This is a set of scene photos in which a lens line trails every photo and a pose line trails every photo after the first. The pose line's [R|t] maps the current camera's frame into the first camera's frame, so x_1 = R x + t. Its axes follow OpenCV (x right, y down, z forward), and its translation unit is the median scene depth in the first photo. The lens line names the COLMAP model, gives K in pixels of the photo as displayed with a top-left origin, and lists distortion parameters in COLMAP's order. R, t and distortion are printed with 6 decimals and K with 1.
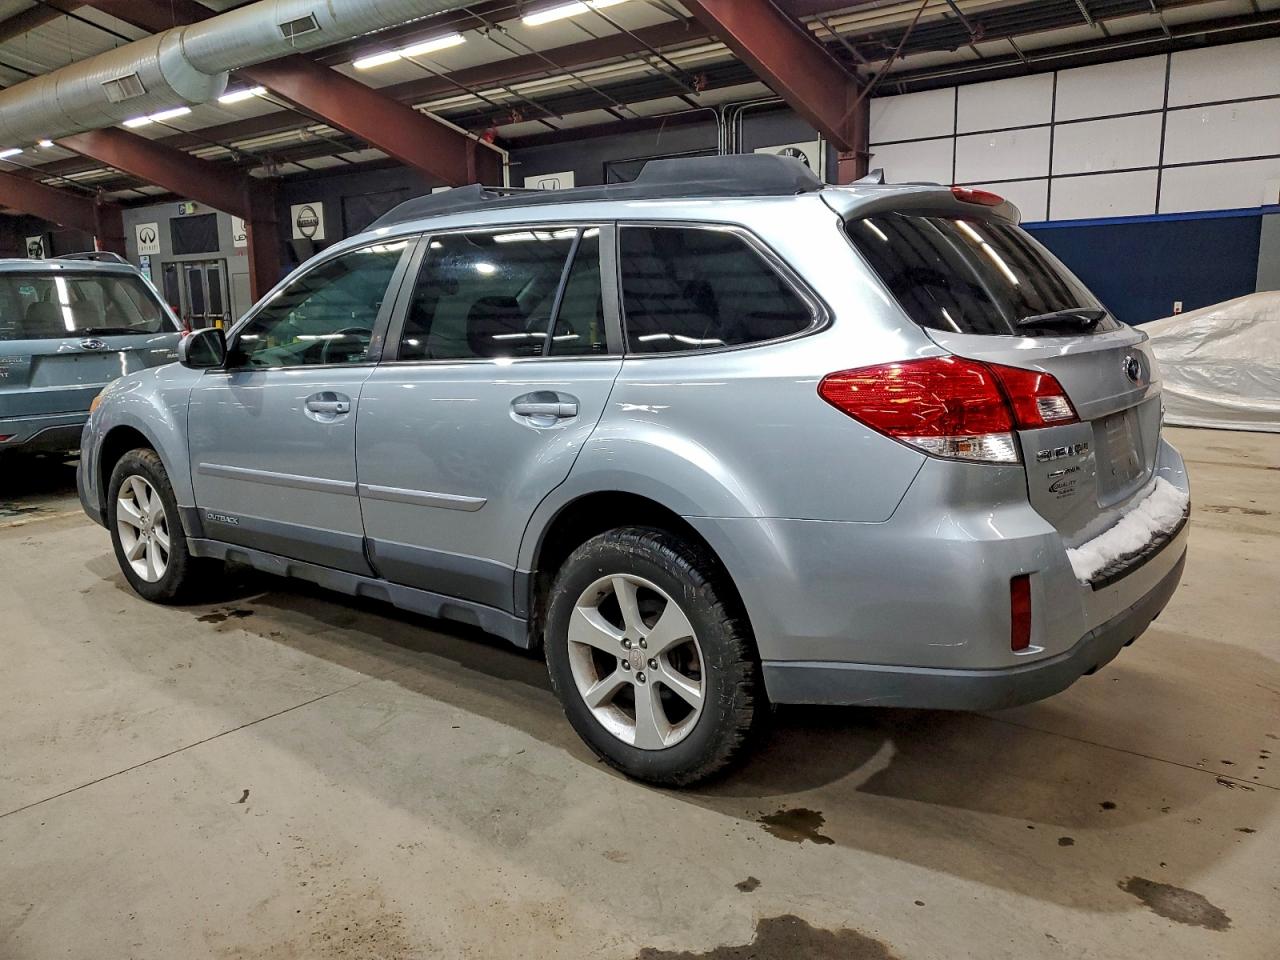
lens RADIAL K [[960.0, 0, 643.1], [0, 960.0, 517.1], [0, 0, 1]] dist [0.000935, 0.003529]
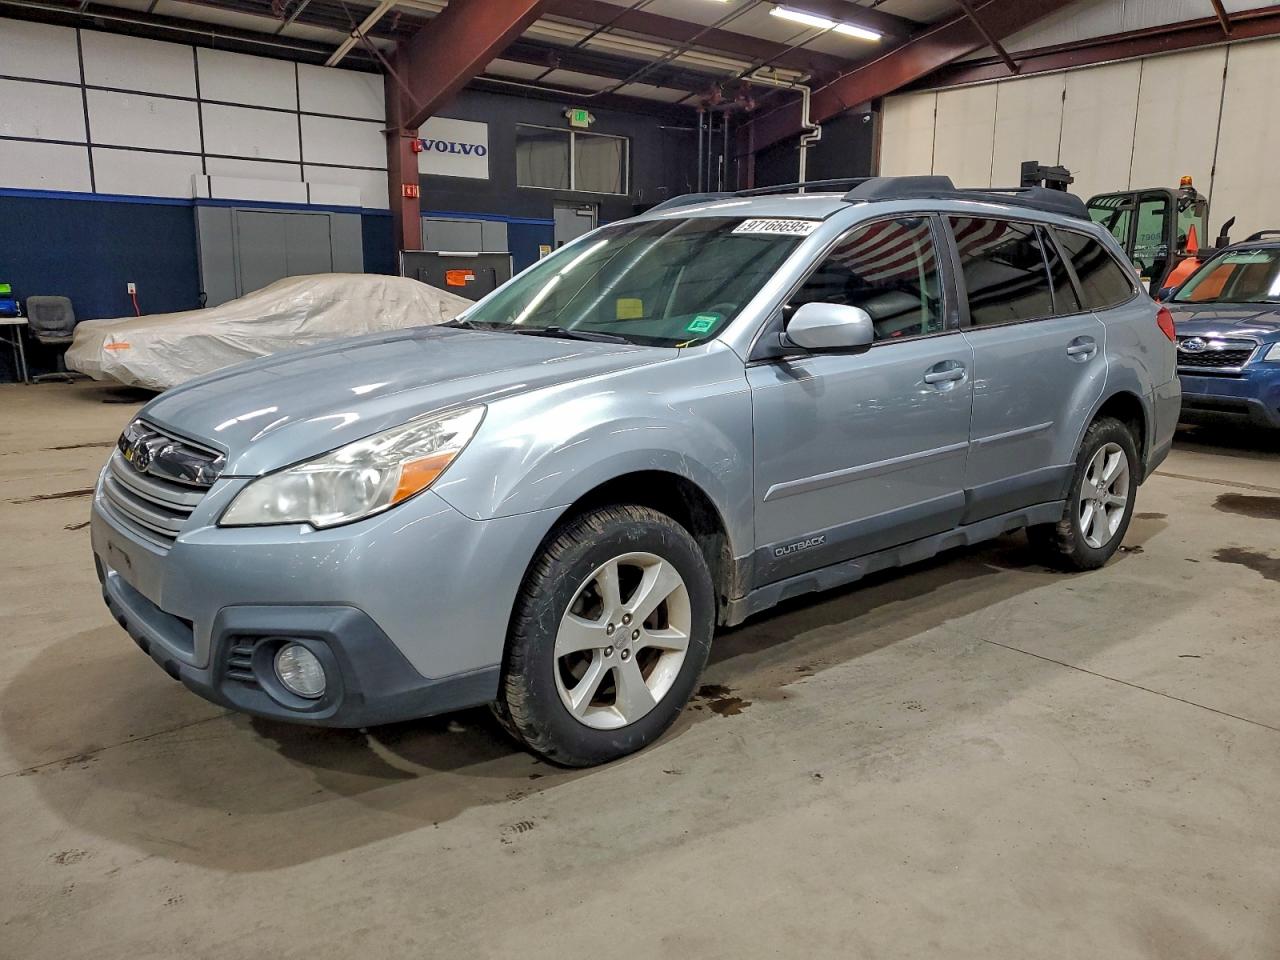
lens RADIAL K [[1000.0, 0, 640.0], [0, 1000.0, 480.0], [0, 0, 1]] dist [0.000354, 0.007136]
pose [[0.187807, -0.175976, 0.966313, -1.235525], [0.206053, 0.968986, 0.136416, -0.184088], [-0.960349, 0.173492, 0.218242, 0.943233]]
